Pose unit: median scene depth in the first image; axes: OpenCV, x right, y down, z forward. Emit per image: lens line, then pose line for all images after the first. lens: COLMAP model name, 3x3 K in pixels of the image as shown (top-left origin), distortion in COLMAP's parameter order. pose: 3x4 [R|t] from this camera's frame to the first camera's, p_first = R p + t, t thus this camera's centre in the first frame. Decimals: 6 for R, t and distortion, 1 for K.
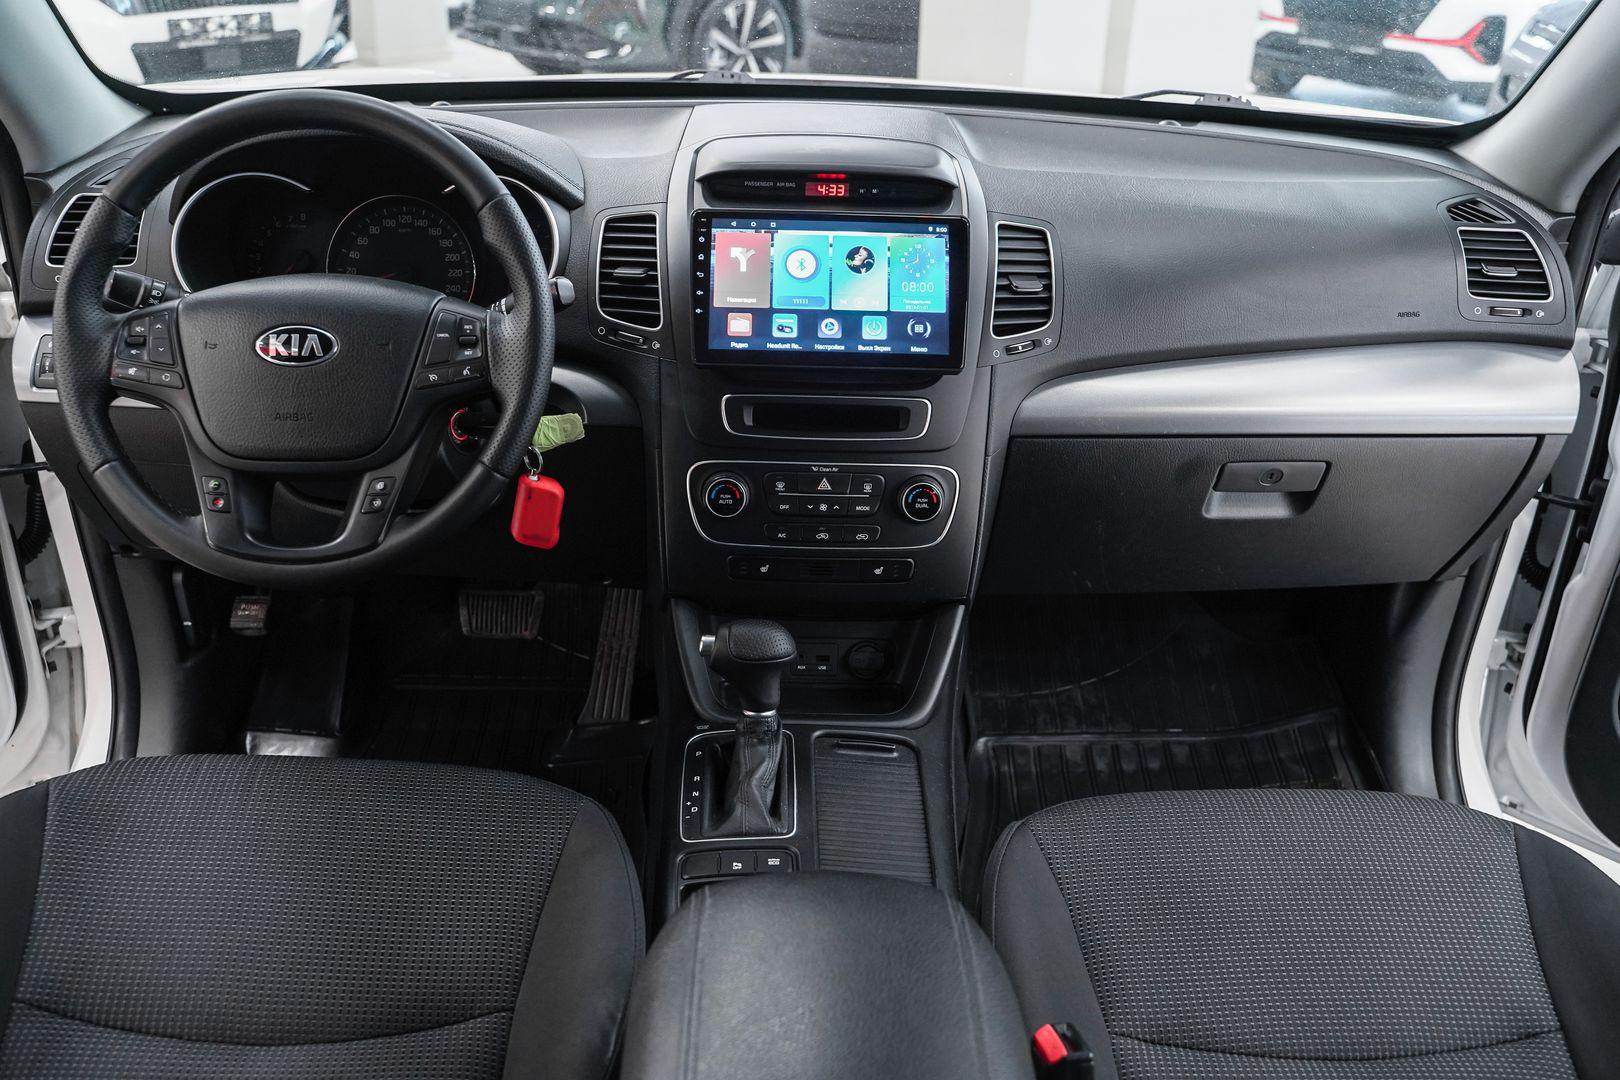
lens RADIAL K [[1361.5, 0, 810.0], [0, 1361.5, 540.0], [0, 0, 1]] dist [-0.123198, 0.096990]
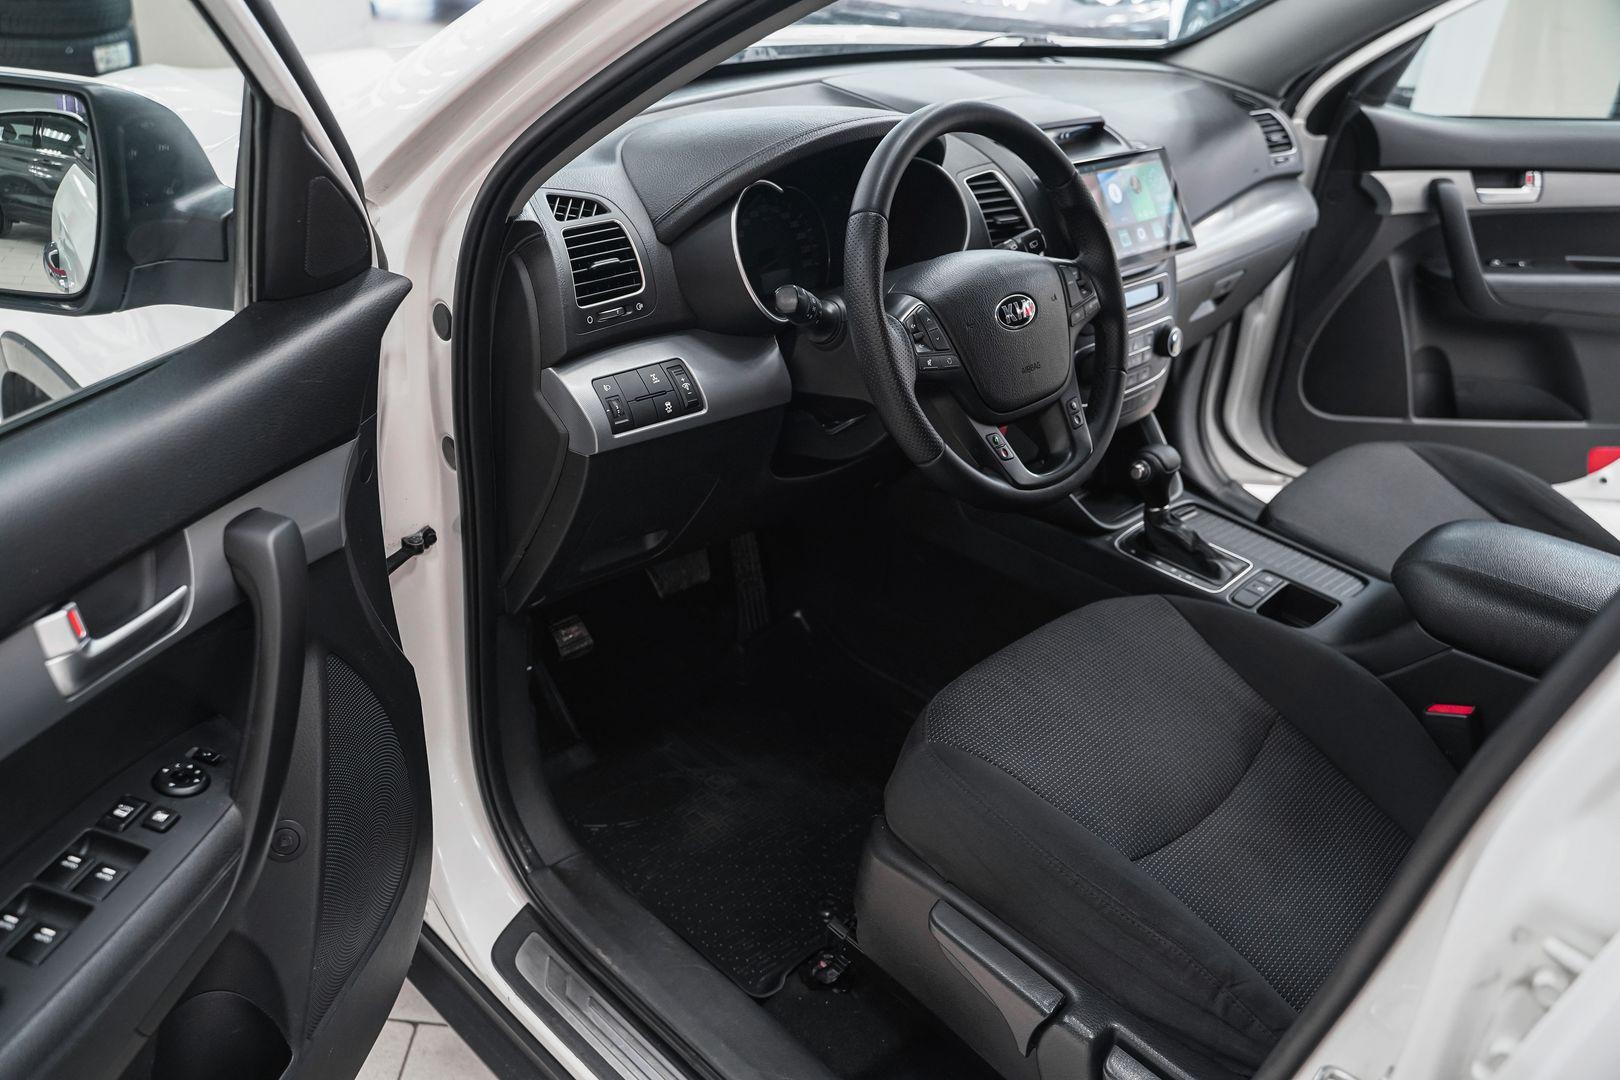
lens RADIAL K [[1318.7, 0, 810.0], [0, 1318.7, 540.0], [0, 0, 1]] dist [-0.119308, 0.095736]
pose [[0.710228, -0.317539, 0.628288, -1.178136], [0.265083, 0.947431, 0.179180, -0.186636], [-0.652156, 0.039290, 0.757066, 0.197989]]
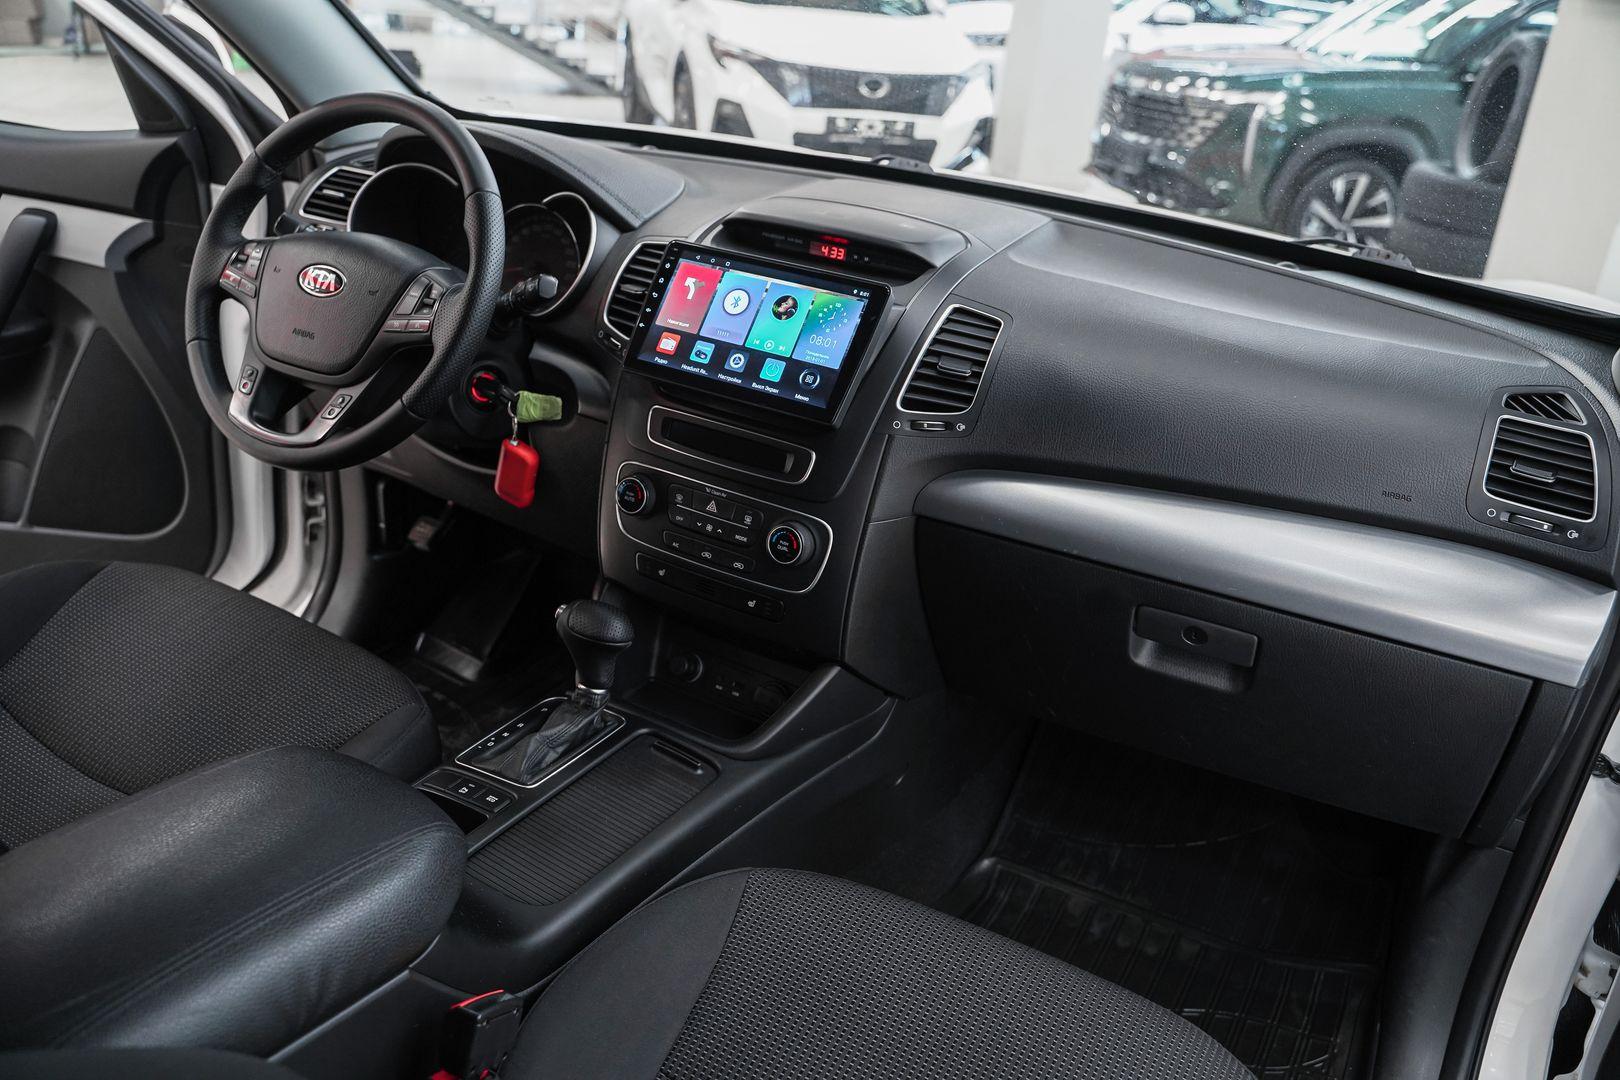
lens RADIAL K [[1318.7, 0, 810.0], [0, 1318.7, 540.0], [0, 0, 1]] dist [-0.119308, 0.095736]
pose [[0.859984, 0.250647, -0.444527, 0.553806], [-0.292431, 0.955913, -0.026746, -0.010432], [0.418225, 0.152995, 0.895366, 0.110917]]
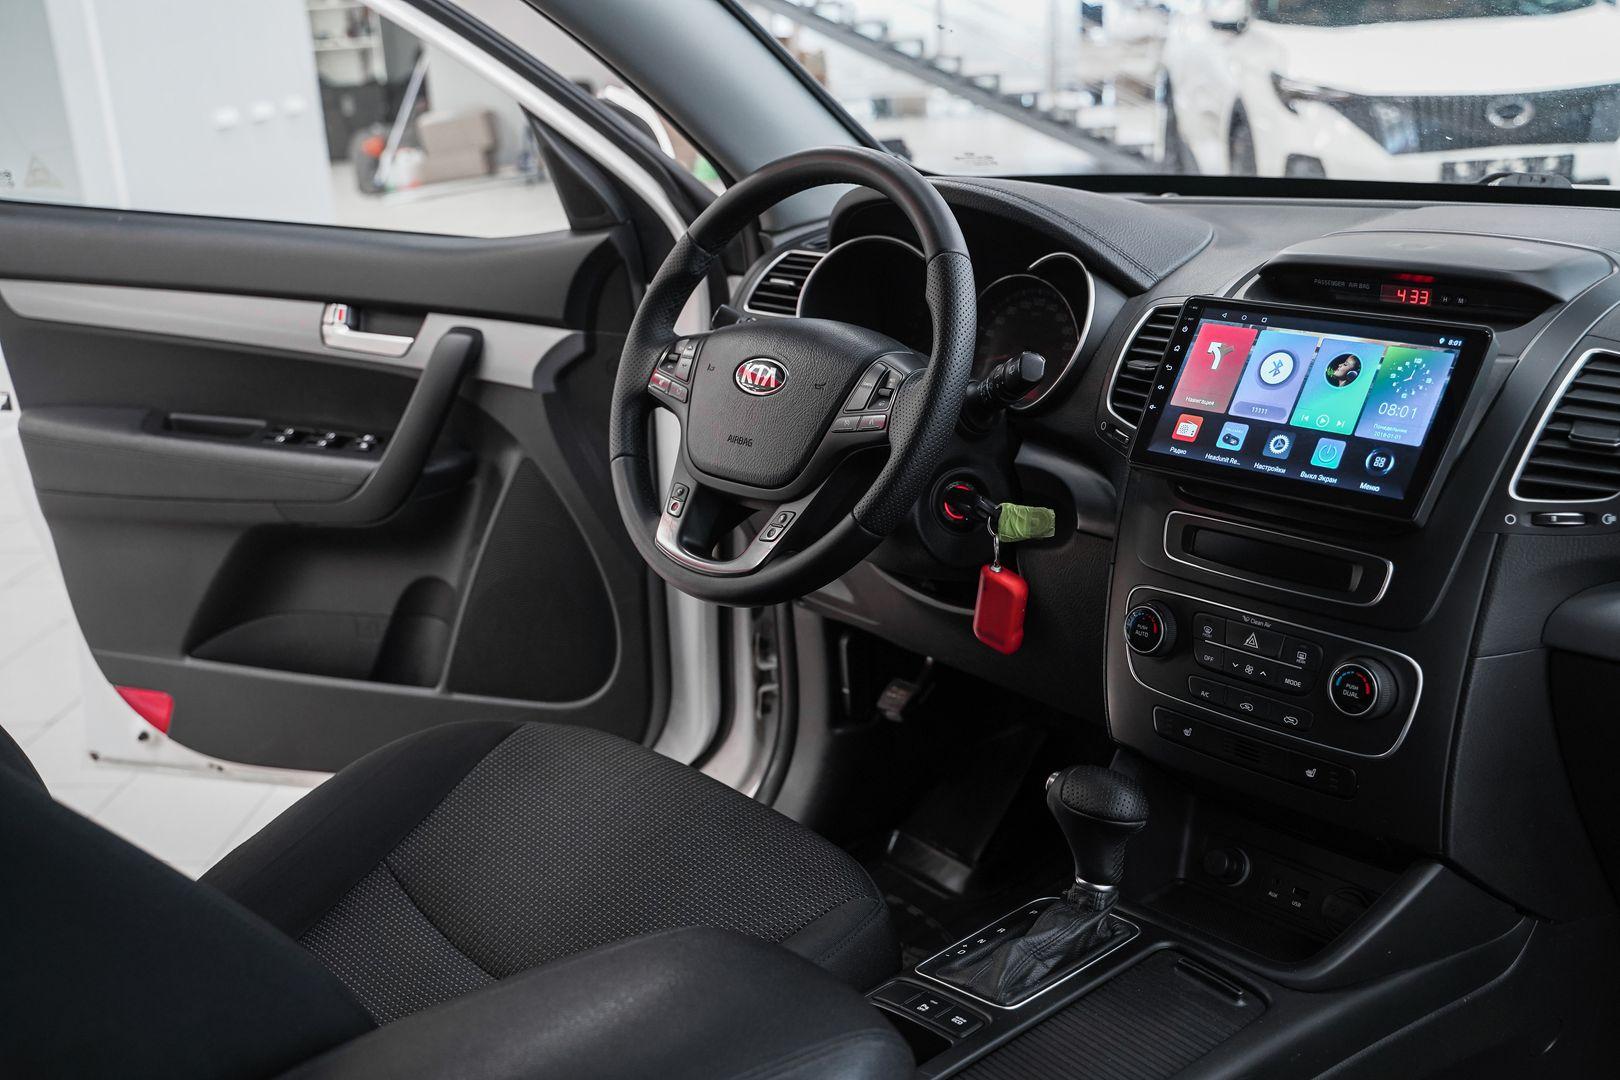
lens RADIAL K [[1713.4, 0, 810.0], [0, 1713.4, 540.0], [0, 0, 1]] dist [-0.034214, 0.106702]
pose [[0.649752, 0.166691, -0.741644, 0.587902], [-0.289932, 0.956249, -0.039083, 0.017701], [0.702682, 0.240420, 0.669654, 0.133030]]
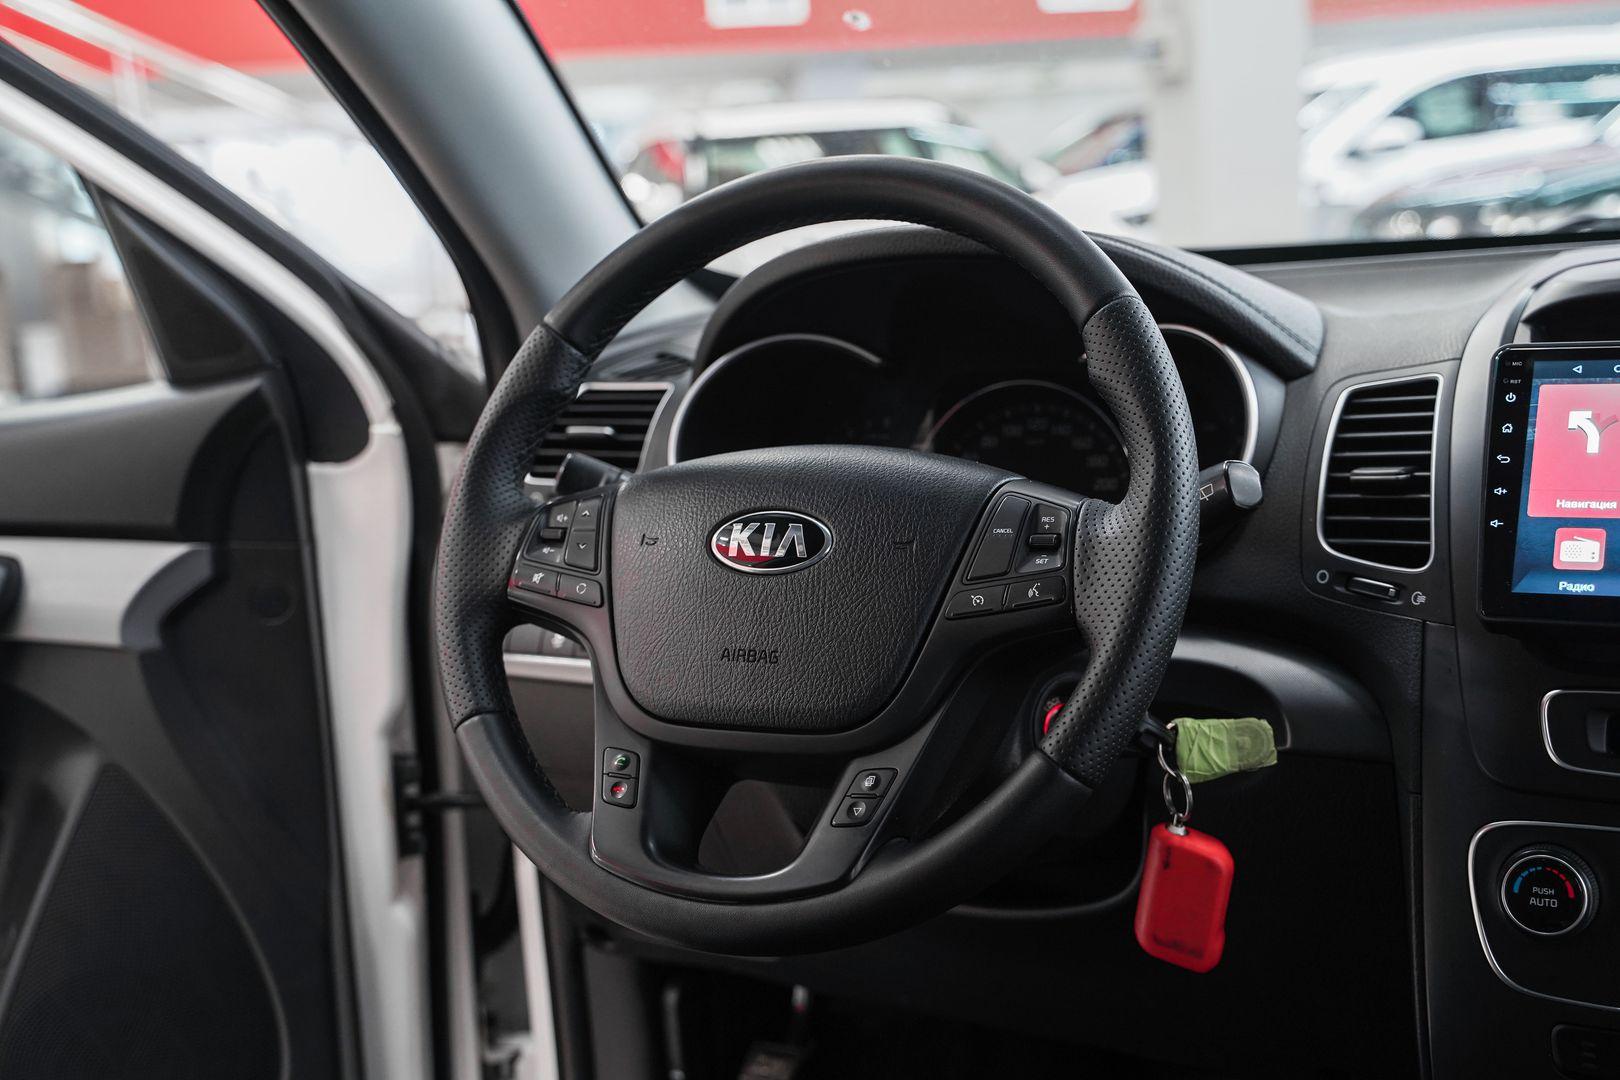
lens RADIAL K [[1969.8, 0, 810.0], [0, 1969.8, 540.0], [0, 0, 1]] dist [0.032502, 0.070123]
pose [[0.872411, -0.001730, -0.488769, 0.059854], [-0.143800, 0.954827, -0.260051, 0.073573], [0.467140, 0.297156, 0.832753, 0.233052]]
